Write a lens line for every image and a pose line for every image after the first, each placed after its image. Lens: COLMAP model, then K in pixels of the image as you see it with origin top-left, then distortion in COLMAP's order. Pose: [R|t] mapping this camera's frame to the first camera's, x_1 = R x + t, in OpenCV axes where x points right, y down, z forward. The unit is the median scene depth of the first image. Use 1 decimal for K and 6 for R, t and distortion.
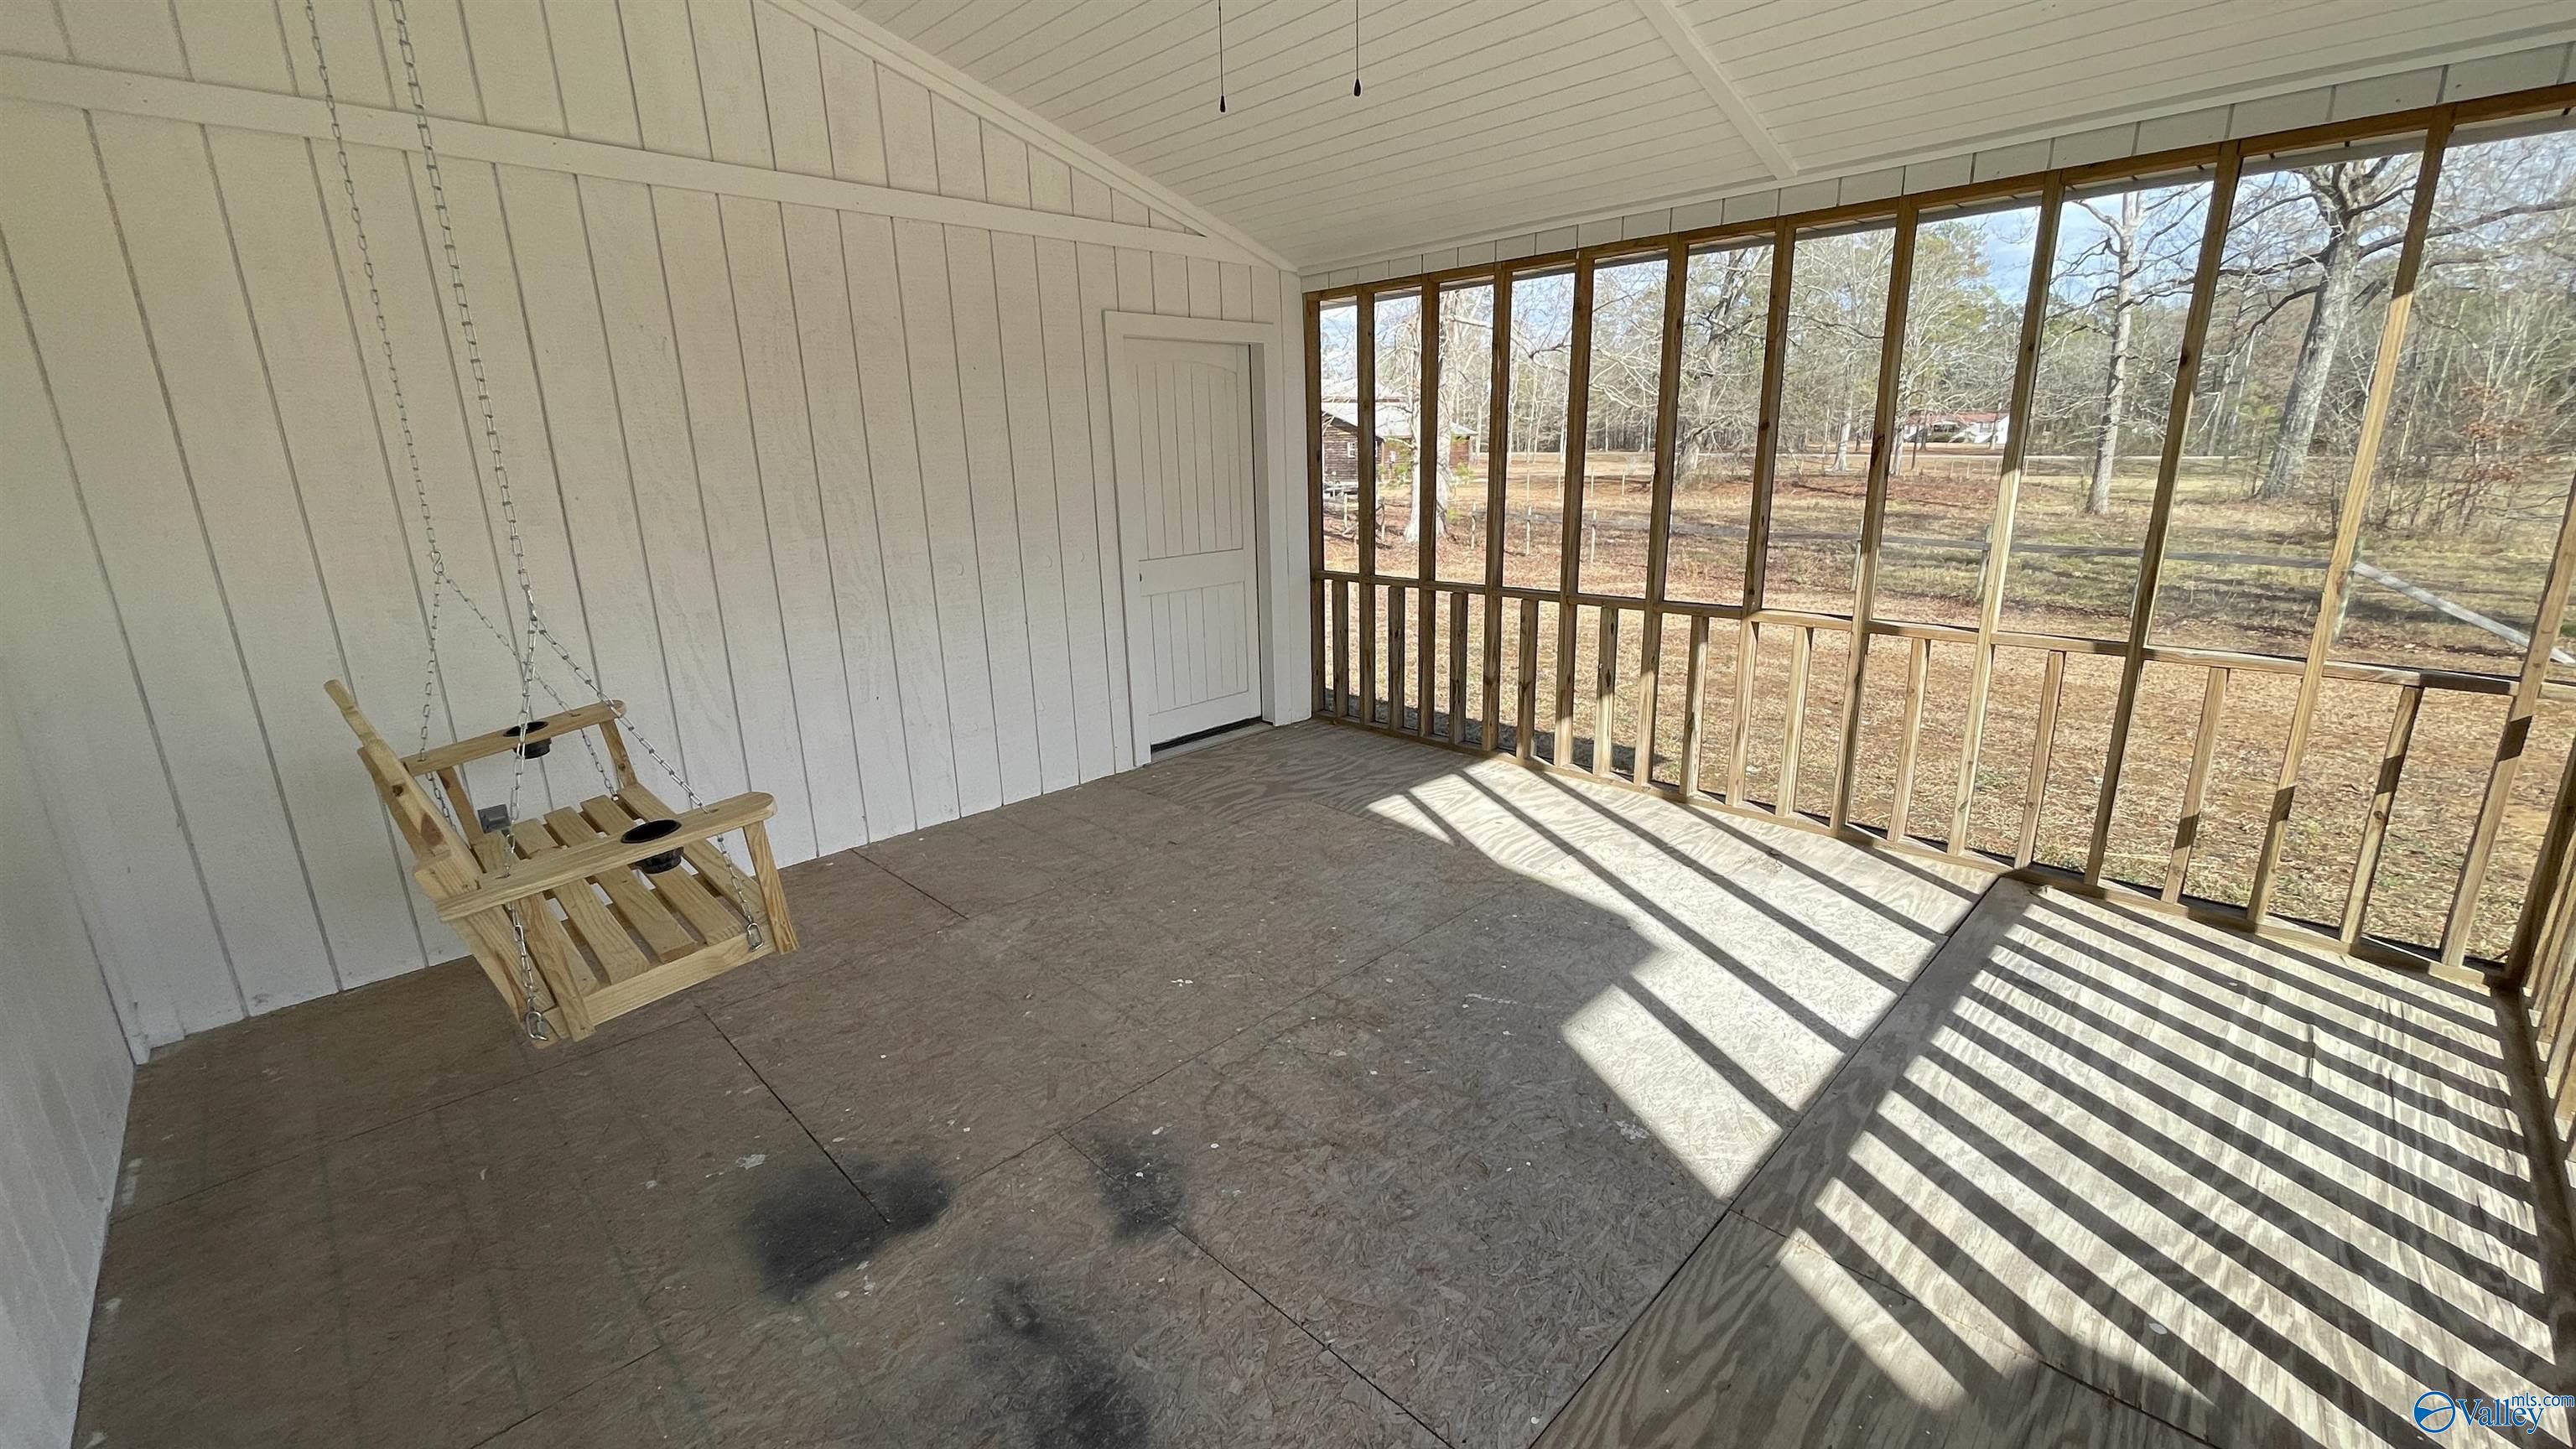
lens RADIAL K [[1038.5, 0, 1294.6], [0, 1038.5, 716.4], [0, 0, 1]] dist [-0.000396, -0.000036]
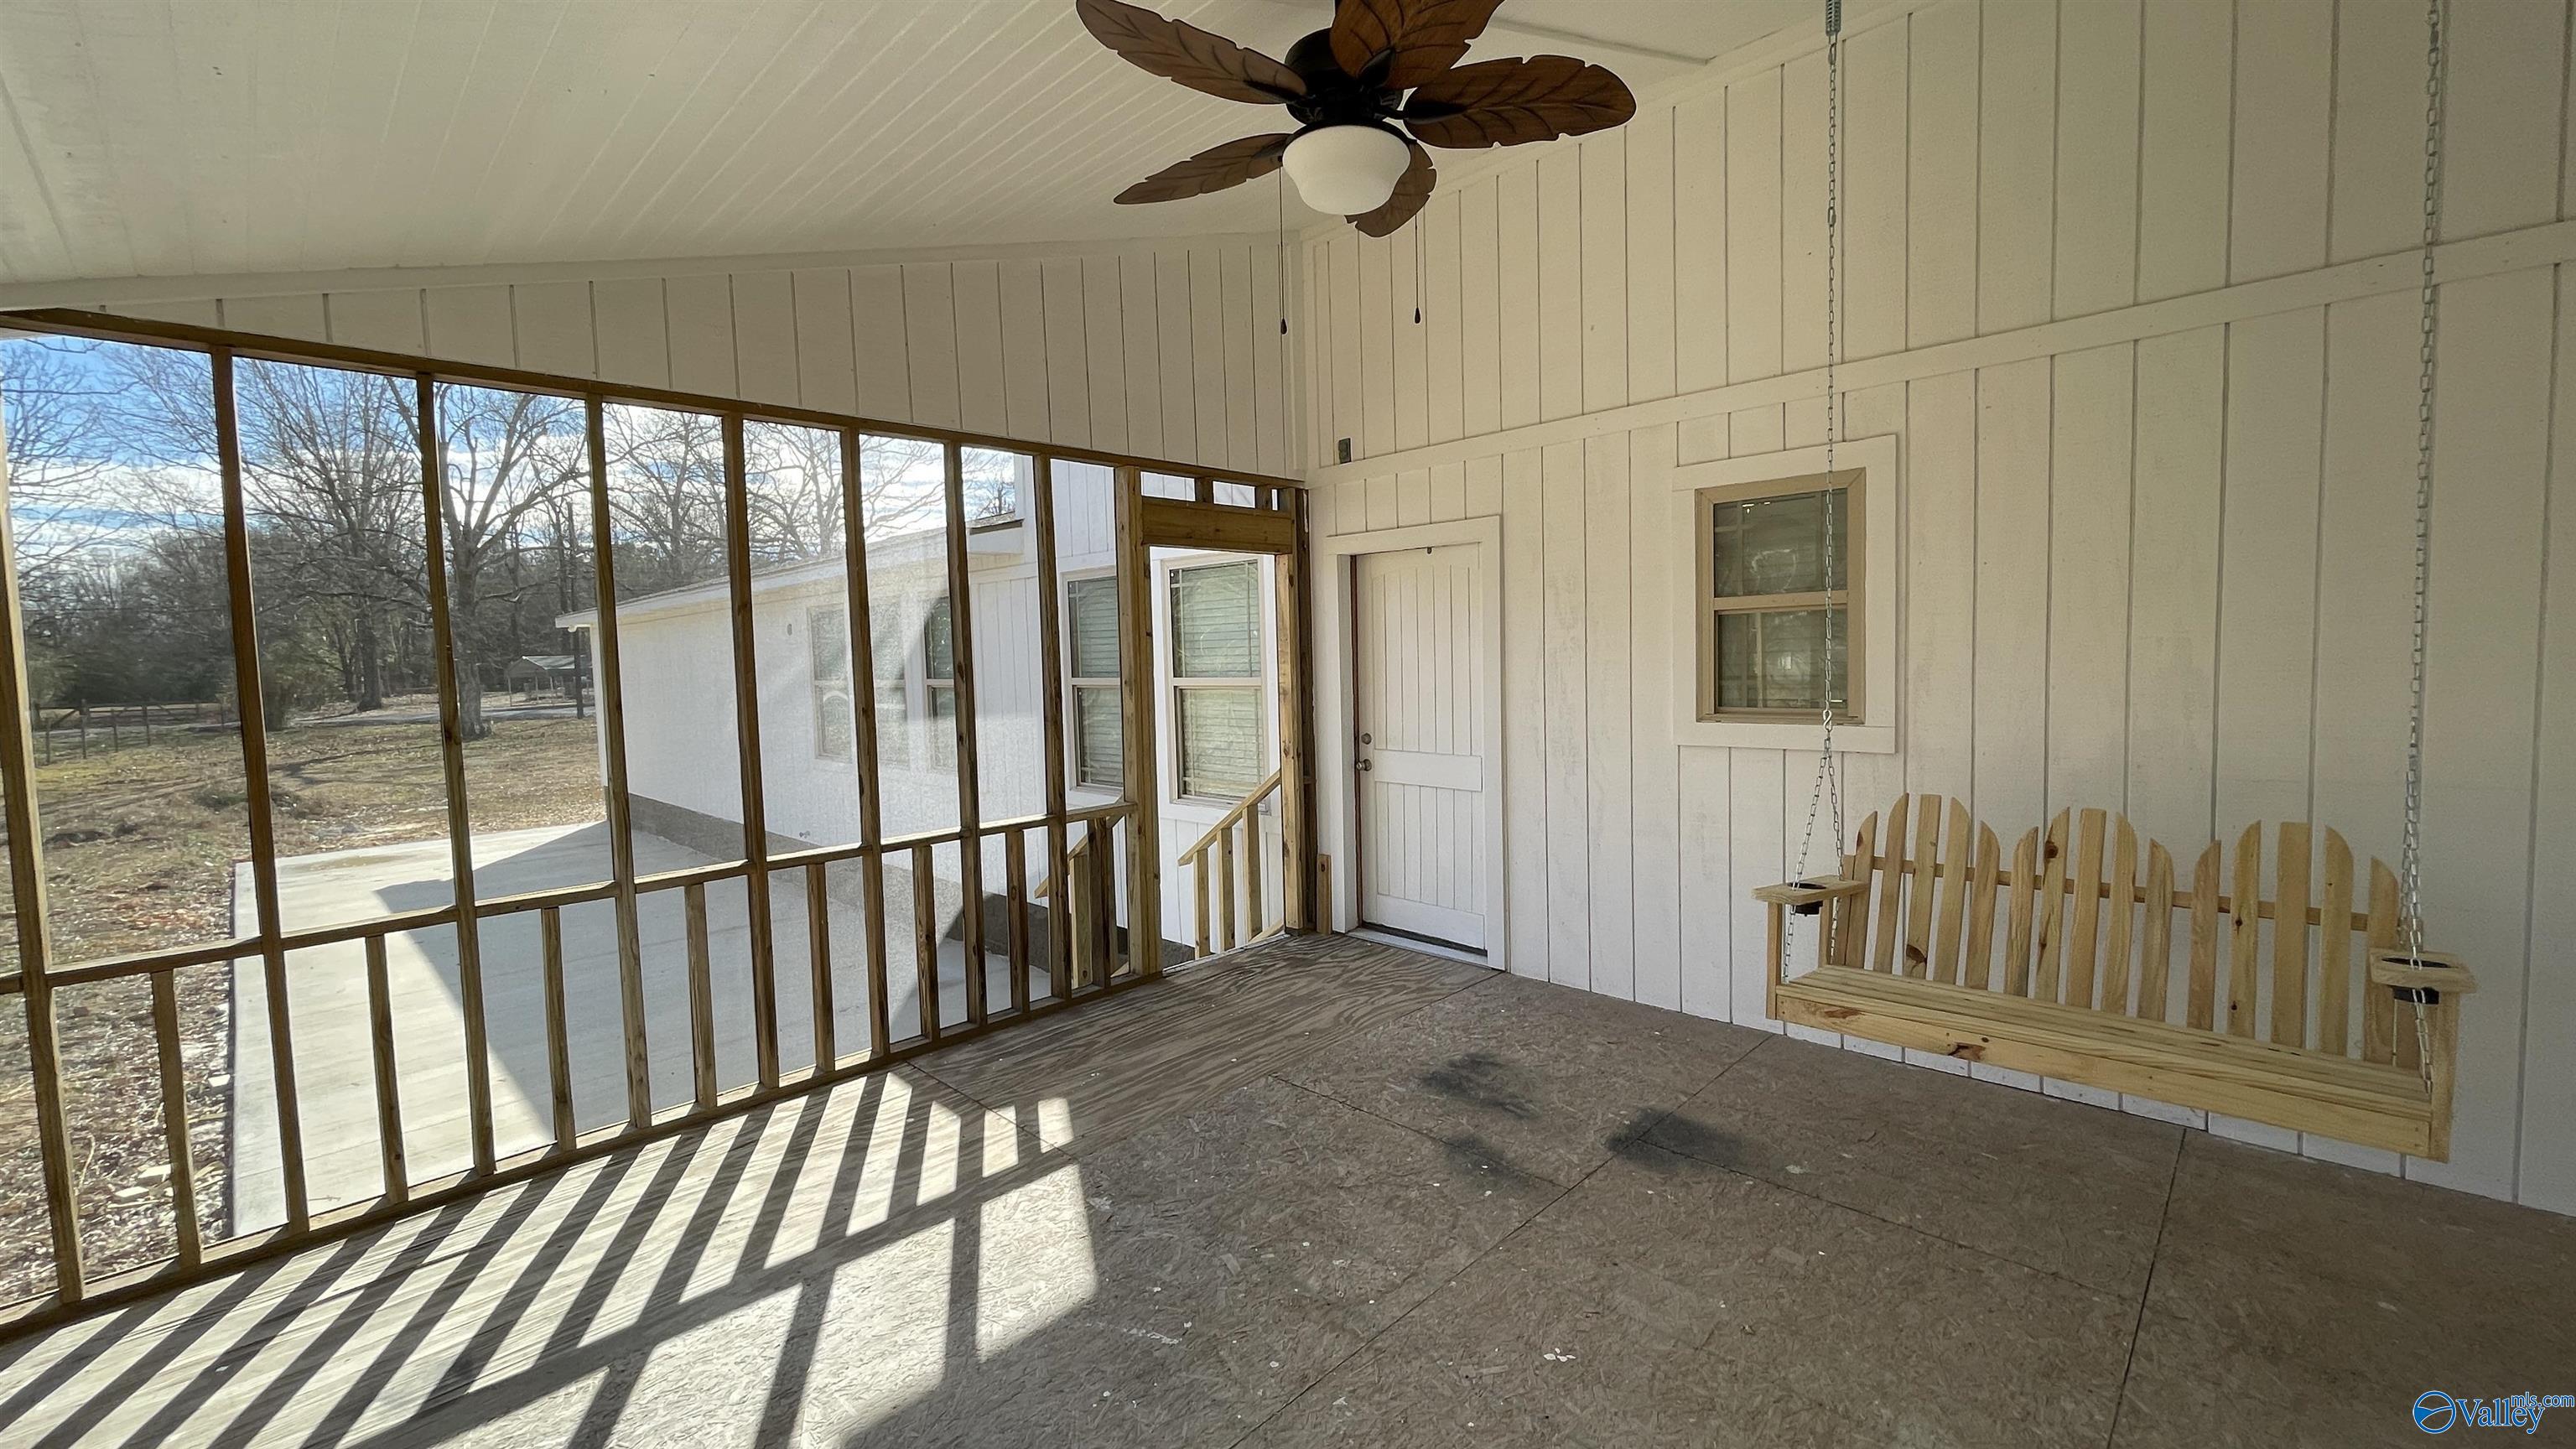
lens RADIAL K [[1038.5, 0, 1294.6], [0, 1038.5, 716.4], [0, 0, 1]] dist [-0.000396, -0.000036]
pose [[-0.998549, 0.052901, -0.010099, 0.077812], [0.047058, 0.948219, 0.314112, -0.539485], [0.026193, 0.313181, -0.949332, 2.038545]]
